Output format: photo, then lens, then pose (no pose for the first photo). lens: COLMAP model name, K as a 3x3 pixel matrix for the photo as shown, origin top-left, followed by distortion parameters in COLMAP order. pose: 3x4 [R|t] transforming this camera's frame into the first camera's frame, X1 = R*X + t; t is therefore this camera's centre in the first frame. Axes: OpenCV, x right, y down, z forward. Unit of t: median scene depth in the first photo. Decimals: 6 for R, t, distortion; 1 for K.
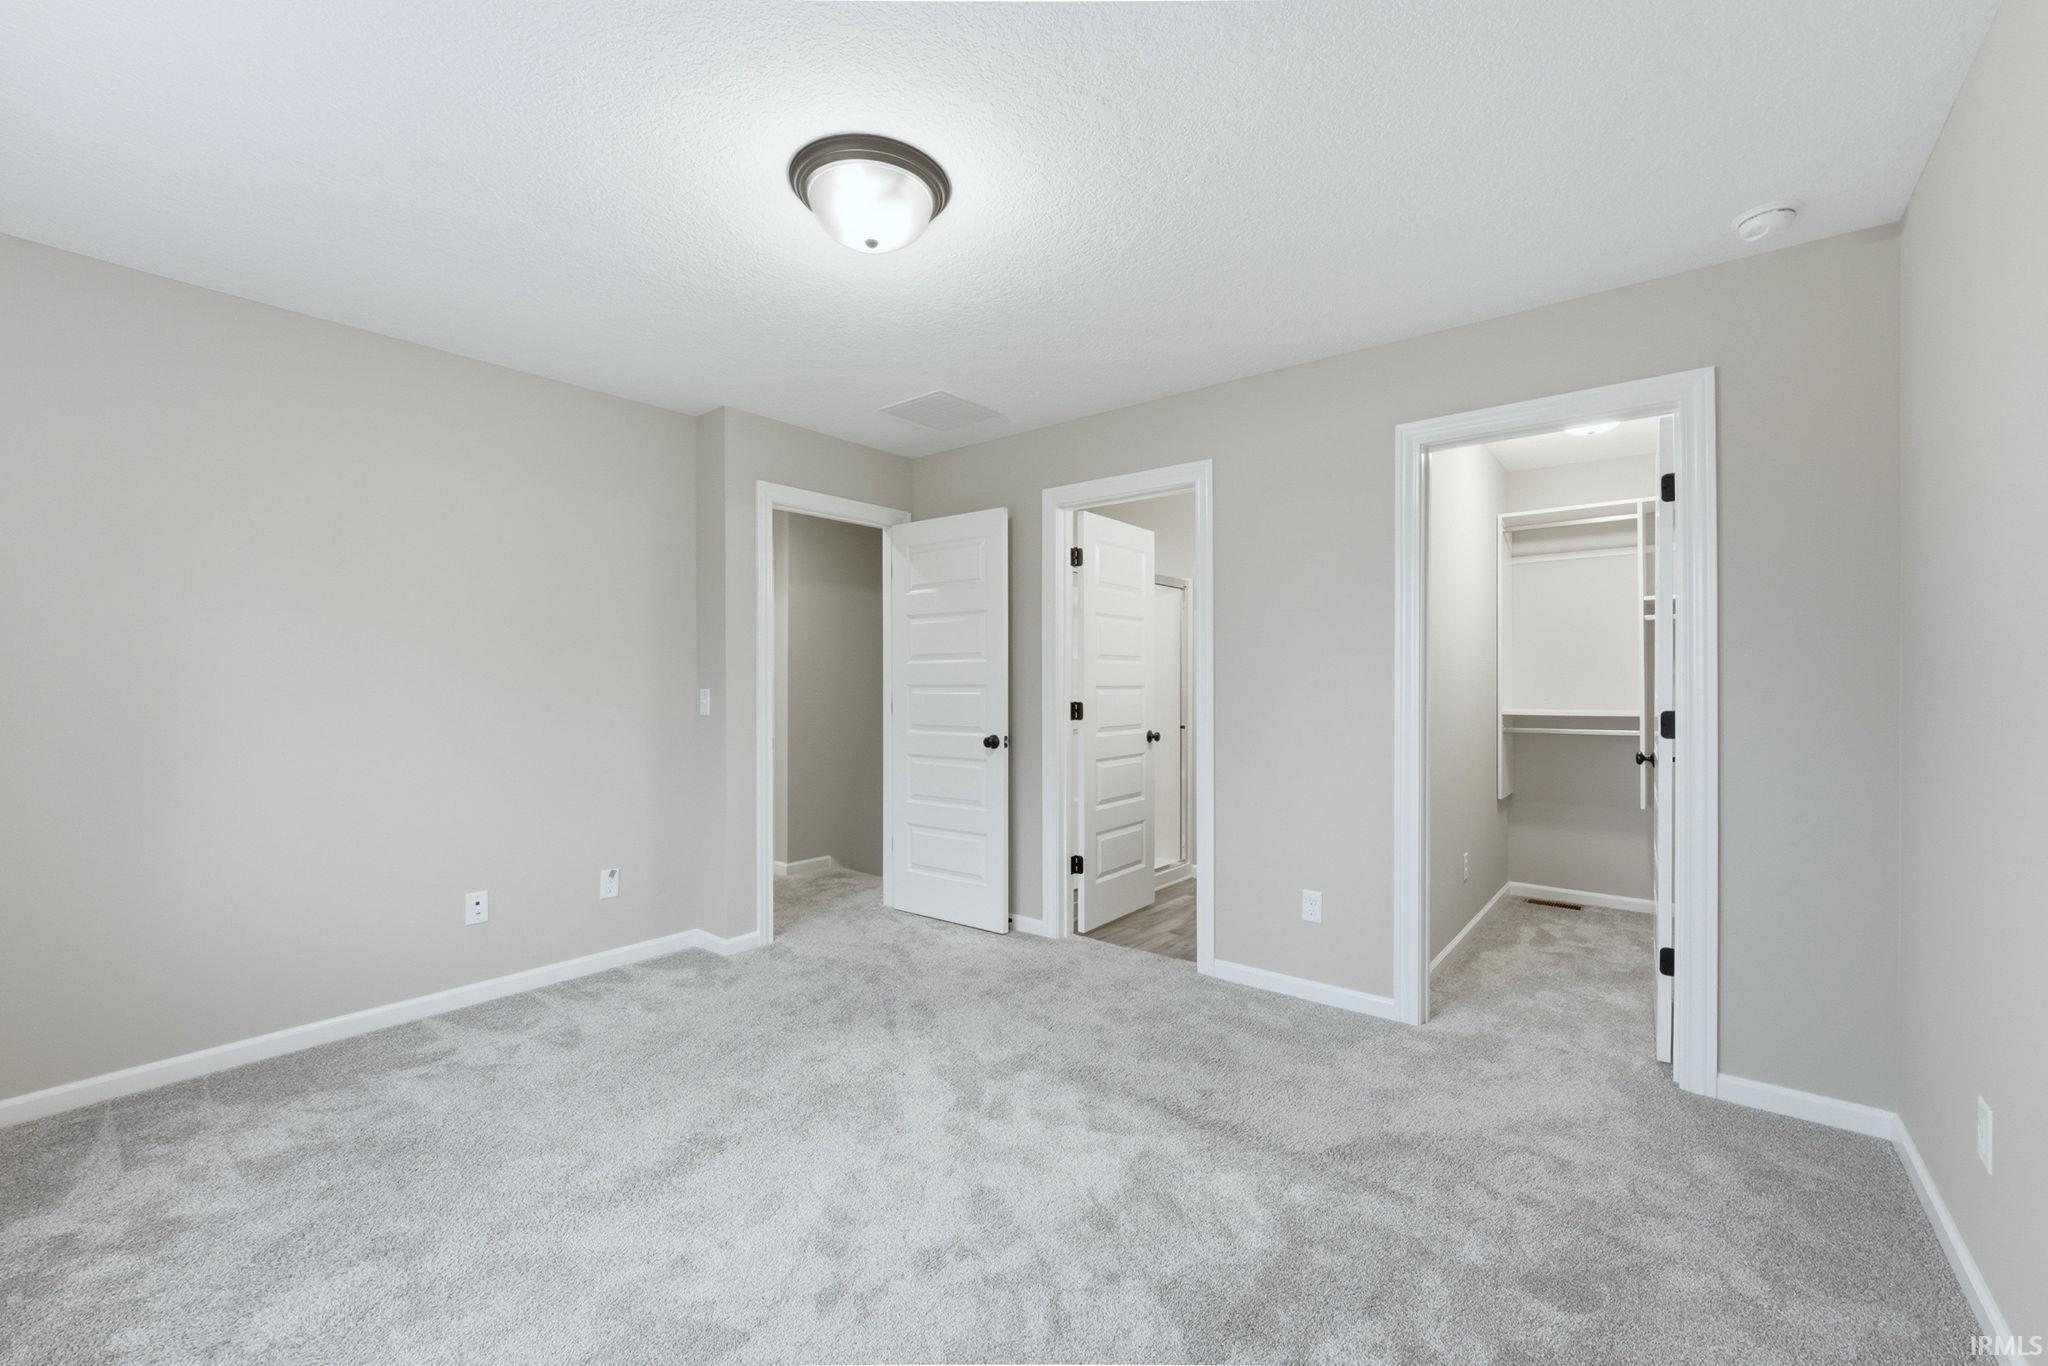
lens RADIAL K [[840.4, 0, 1017.3], [0, 840.4, 679.6], [0, 0, 1]] dist [-0.016386, 0.000222]
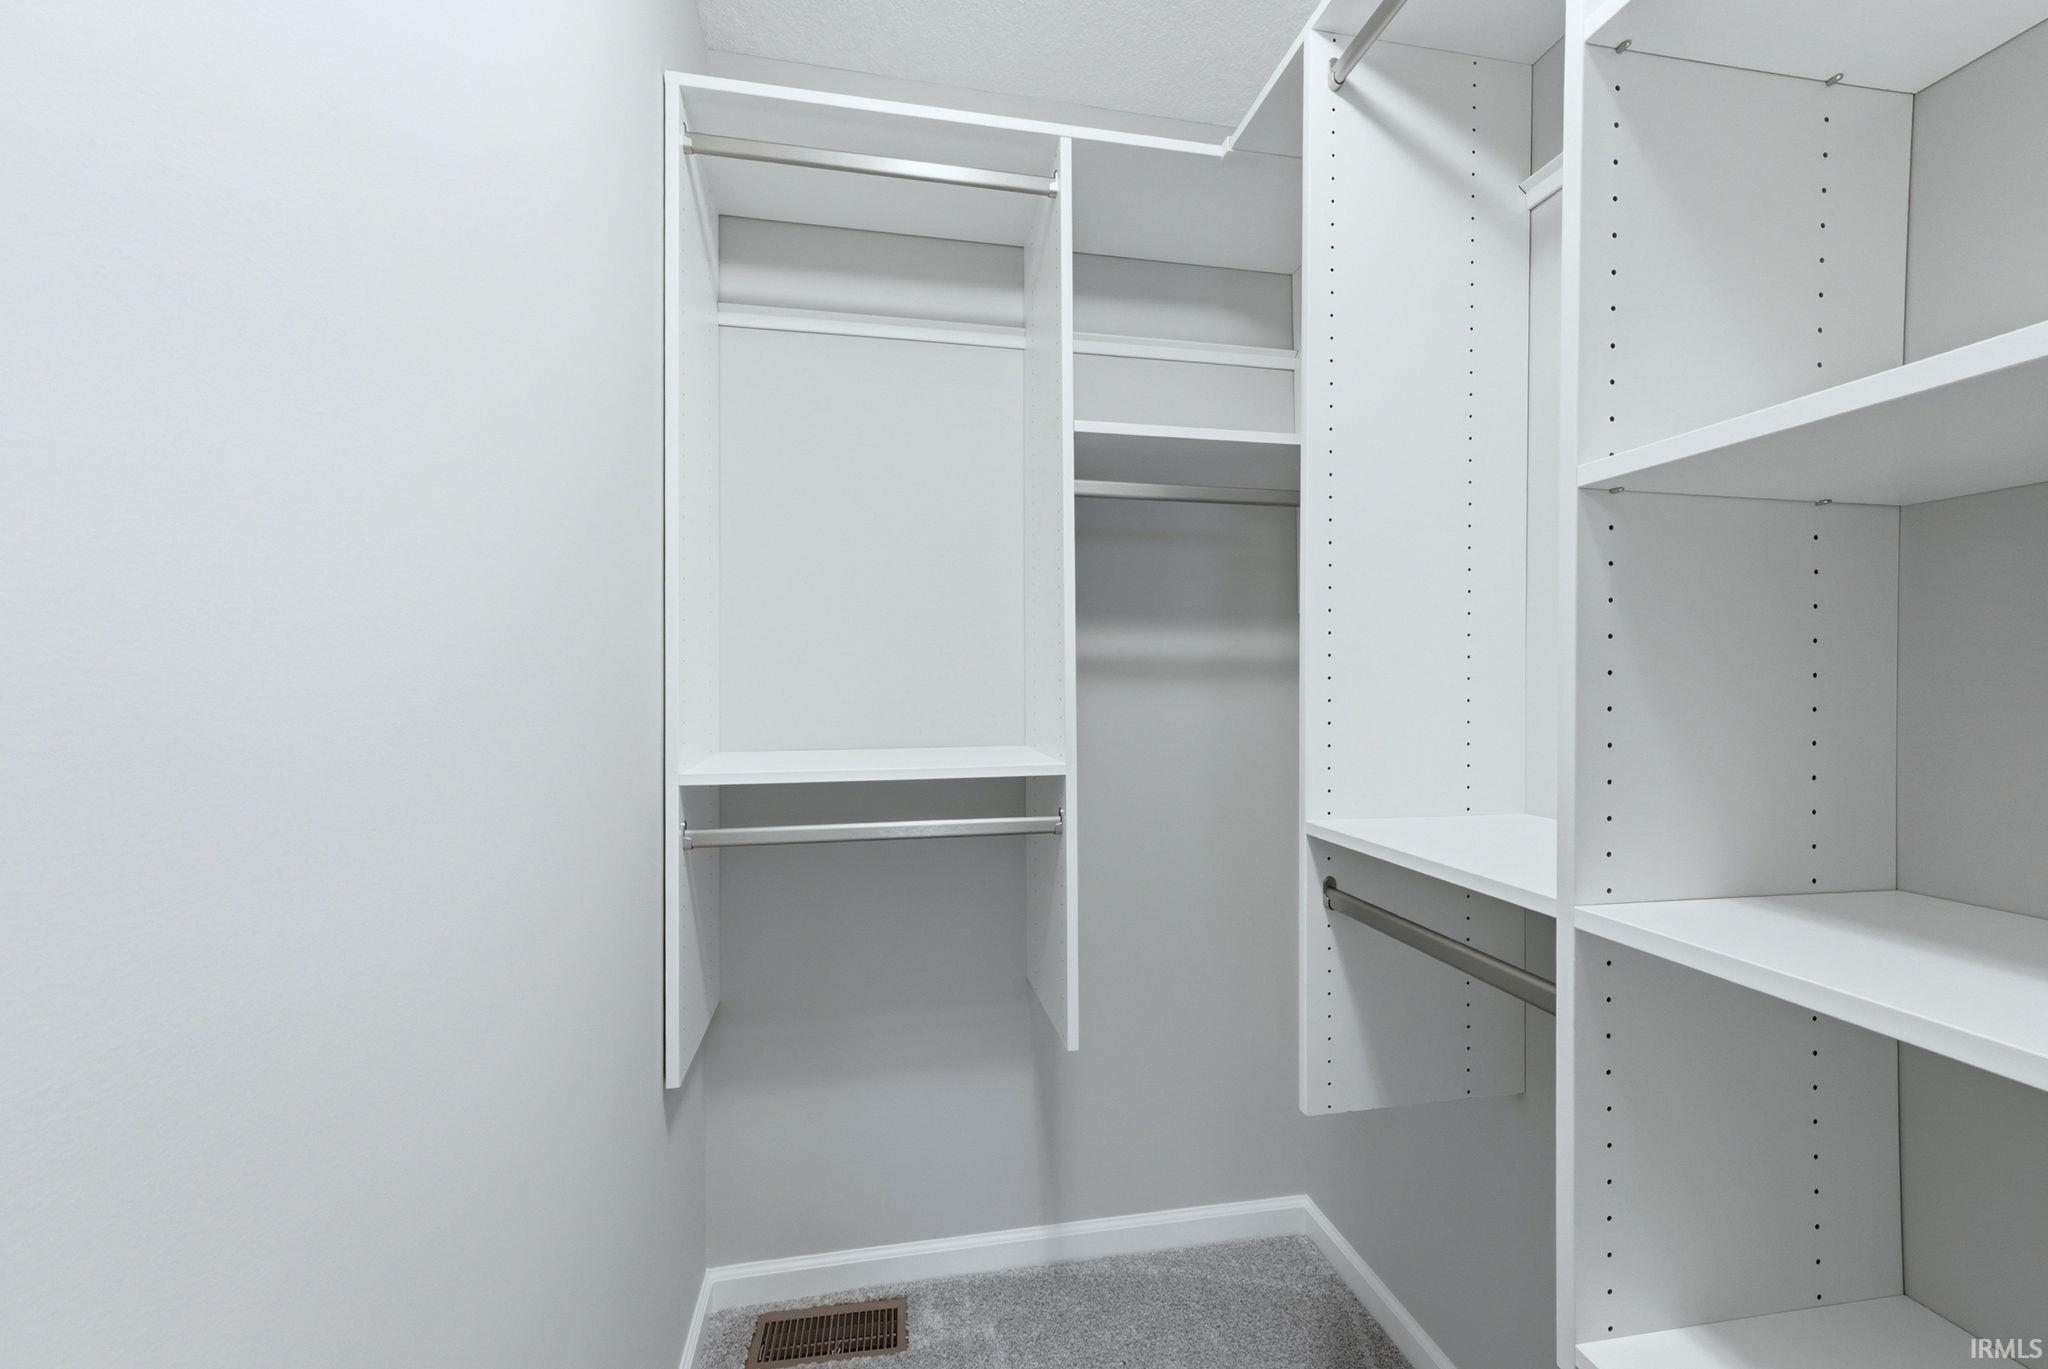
lens RADIAL K [[825.7, 0, 1035.1], [0, 825.7, 683.9], [0, 0, 1]] dist [-0.000330, 0.000373]
pose [[0.640607, -0.001552, 0.767868, 0.440395], [-0.002344, 0.999989, 0.003977, 0.004984], [-0.767866, -0.004347, 0.640596, 0.724109]]
